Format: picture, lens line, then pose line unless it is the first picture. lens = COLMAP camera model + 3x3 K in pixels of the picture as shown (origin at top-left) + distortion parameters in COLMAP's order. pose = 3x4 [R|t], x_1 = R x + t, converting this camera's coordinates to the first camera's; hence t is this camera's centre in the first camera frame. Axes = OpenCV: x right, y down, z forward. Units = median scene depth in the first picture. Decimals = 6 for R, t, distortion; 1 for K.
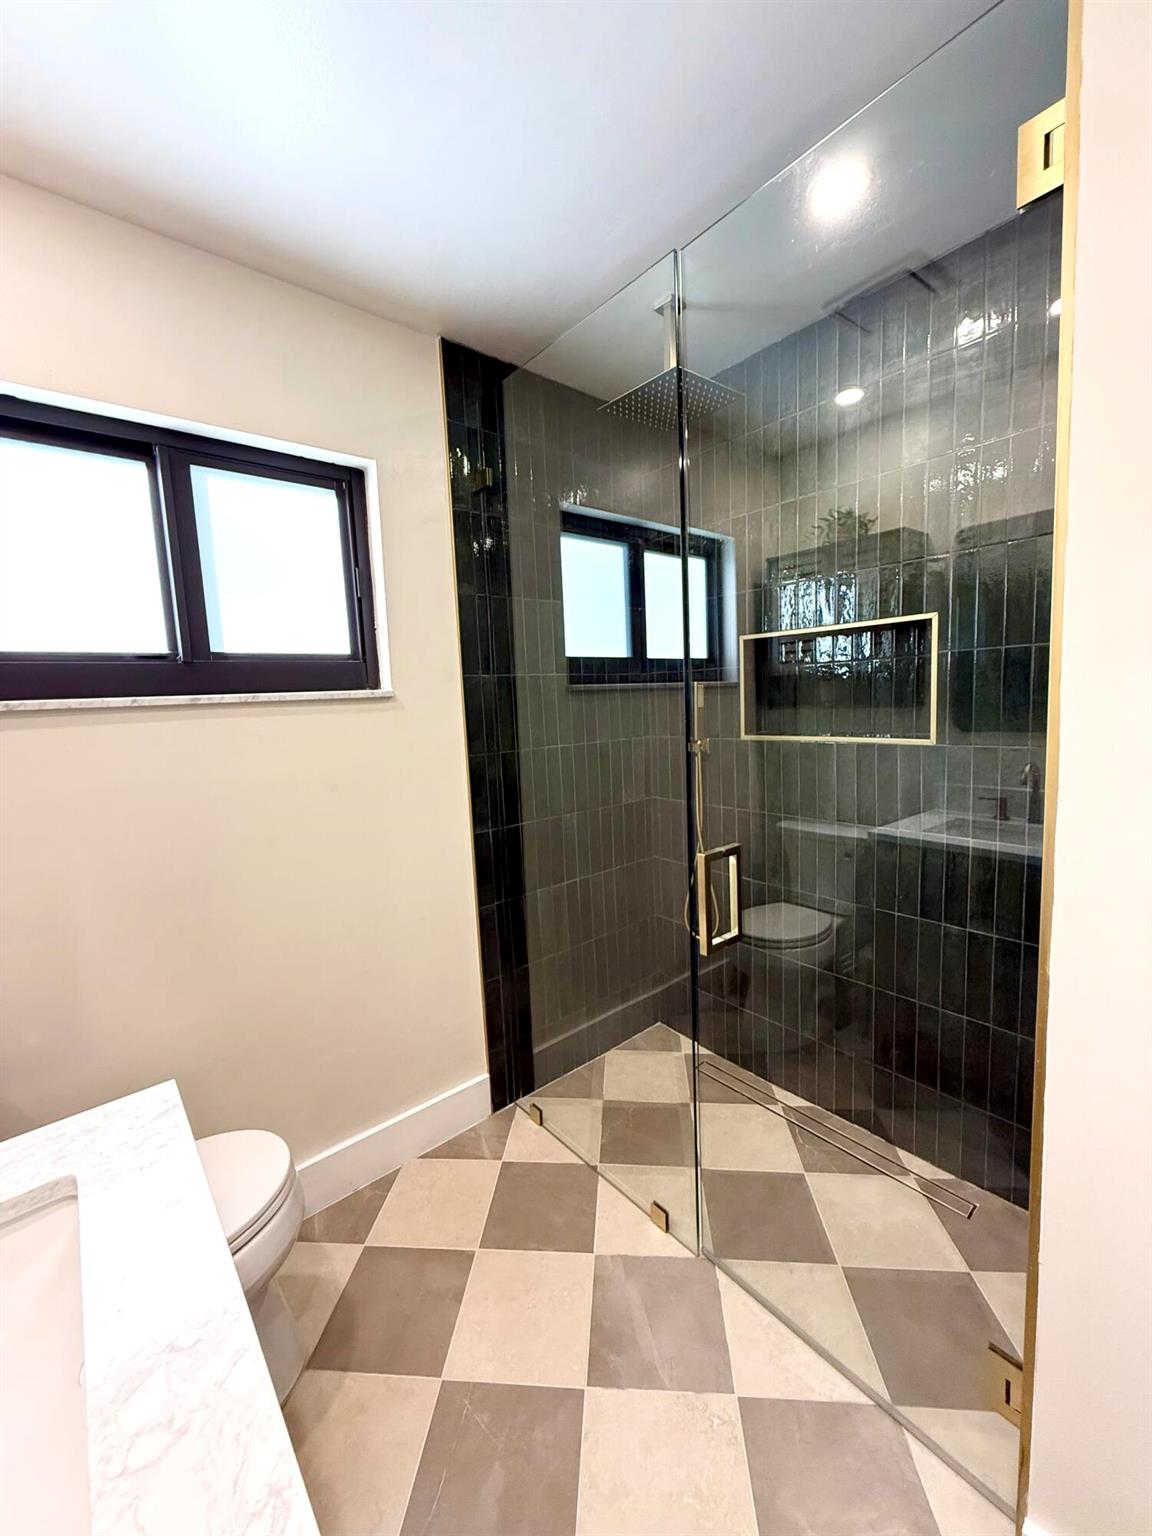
lens RADIAL K [[610.2, 0, 575.7], [0, 610.2, 766.1], [0, 0, 1]] dist [0.000950, 0.000319]
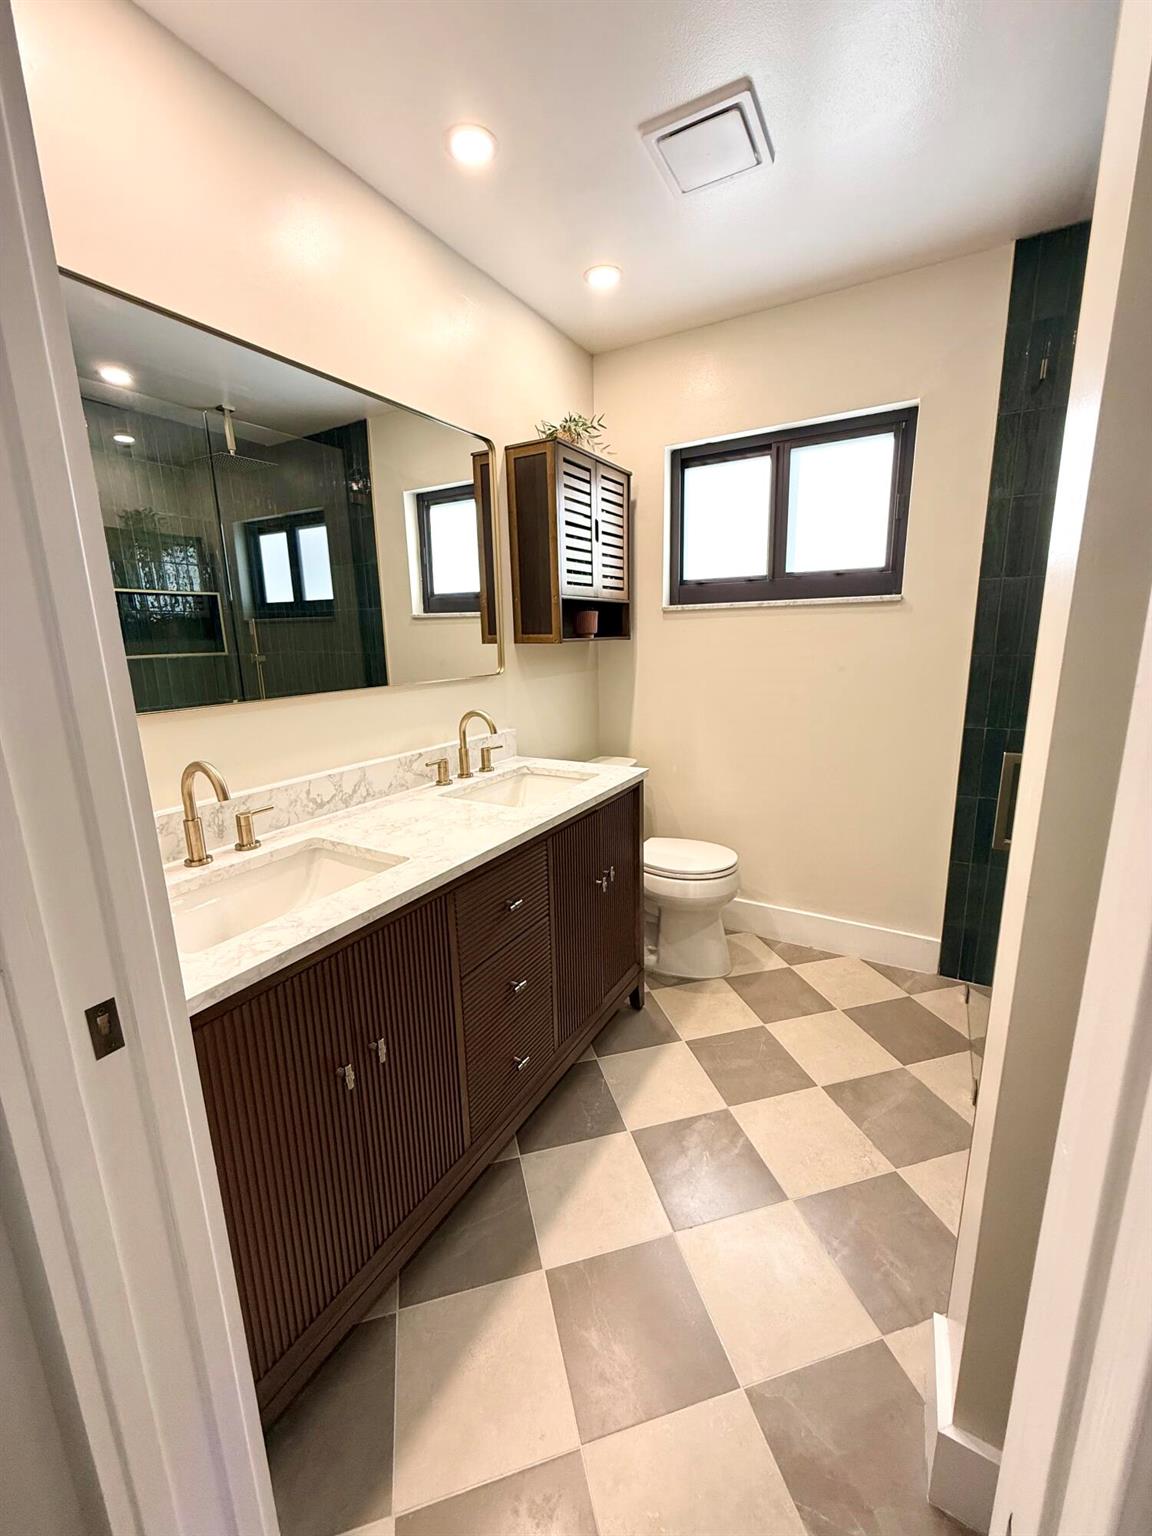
lens RADIAL K [[610.2, 0, 573.1], [0, 610.2, 763.3], [0, 0, 1]] dist [0.000950, 0.000319]
pose [[0.346906, 0.242669, -0.905962, 0.747465], [-0.089674, 0.970104, 0.225513, -0.015621], [0.933603, 0.003010, 0.358296, -0.068140]]
